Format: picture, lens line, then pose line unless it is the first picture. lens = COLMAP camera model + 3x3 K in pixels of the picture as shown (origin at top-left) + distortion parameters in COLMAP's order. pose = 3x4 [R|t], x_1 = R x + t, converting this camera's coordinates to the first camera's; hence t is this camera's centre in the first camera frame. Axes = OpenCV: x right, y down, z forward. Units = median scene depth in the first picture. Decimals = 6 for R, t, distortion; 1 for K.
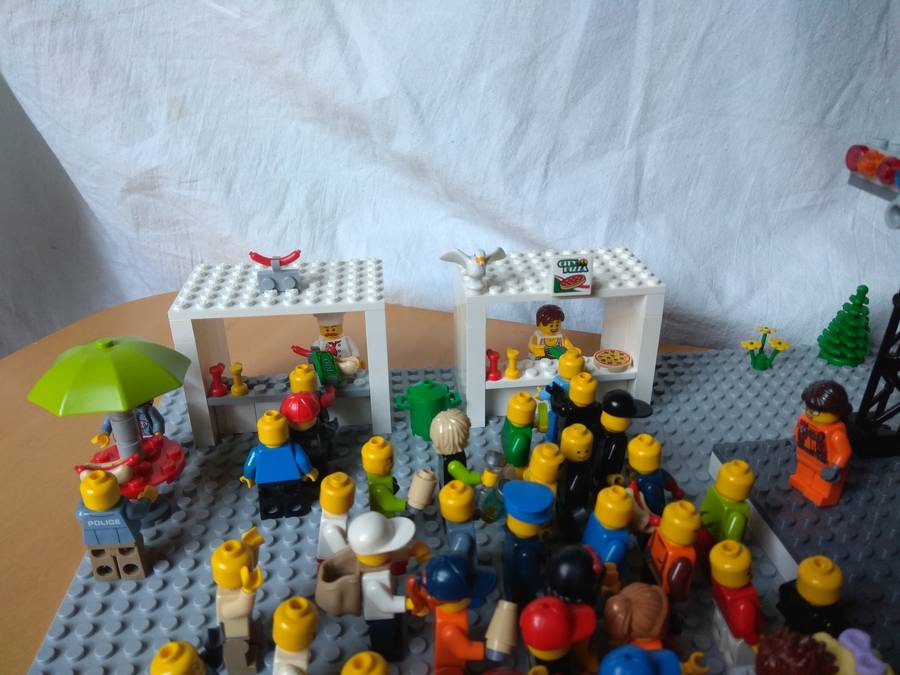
lens RADIAL K [[731.0, 0, 470.3], [0, 731.0, 351.3], [0, 0, 1]] dist [0.128933, -0.199569]
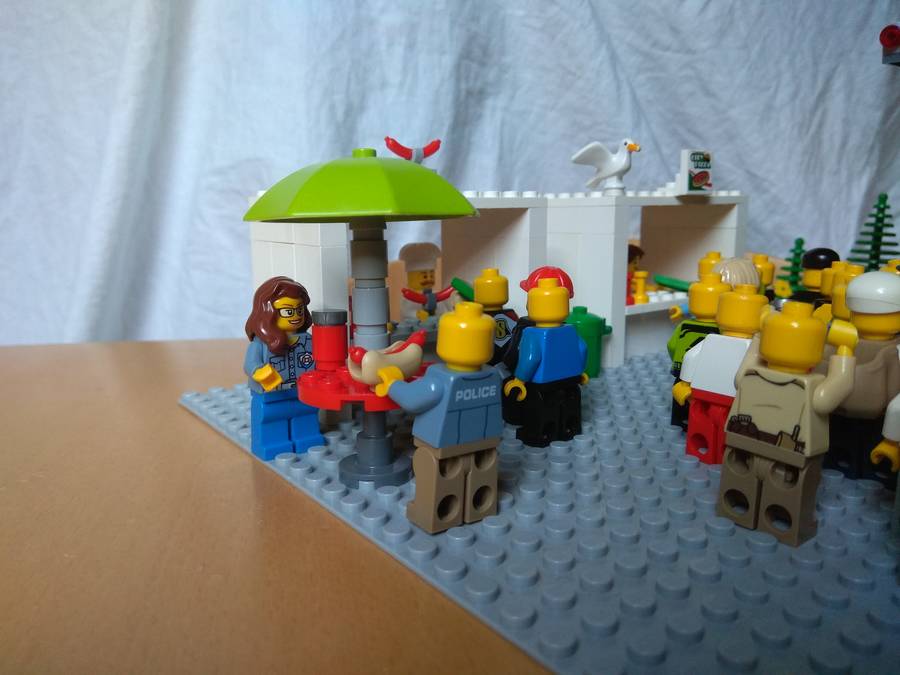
lens RADIAL K [[731.0, 0, 470.3], [0, 731.0, 351.3], [0, 0, 1]] dist [0.128933, -0.199569]
pose [[0.853360, -0.095403, 0.512519, -0.607544], [0.240019, 0.944618, -0.223803, 0.251433], [-0.462783, 0.313998, 0.828997, 0.388302]]
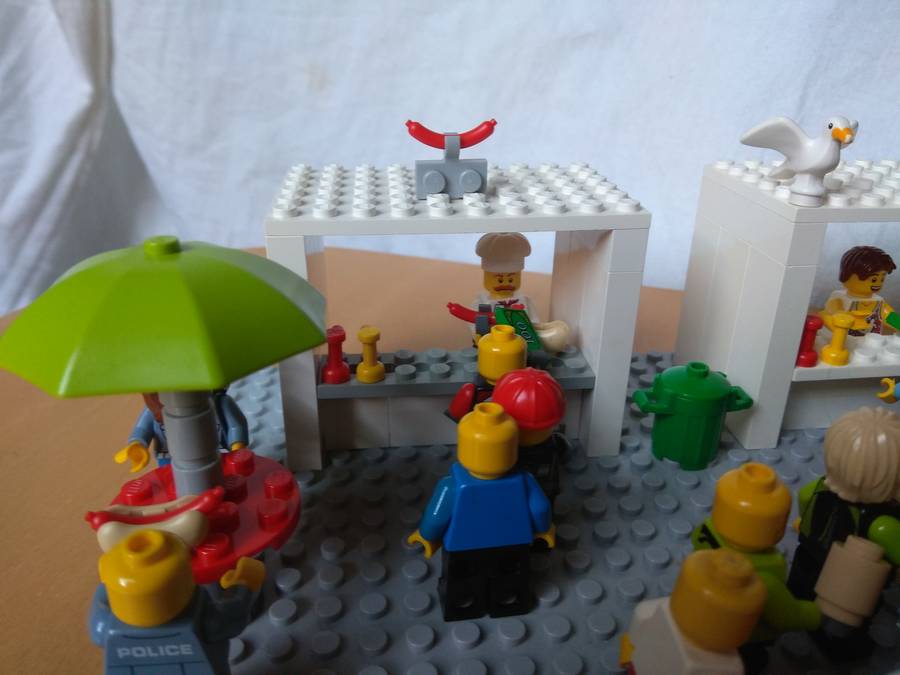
lens RADIAL K [[731.0, 0, 470.3], [0, 731.0, 351.3], [0, 0, 1]] dist [0.128933, -0.199569]
pose [[0.999758, 0.019006, 0.011035, -0.244280], [-0.018670, 0.999383, -0.029737, 0.051766], [-0.011594, 0.029523, 0.999497, 0.434811]]
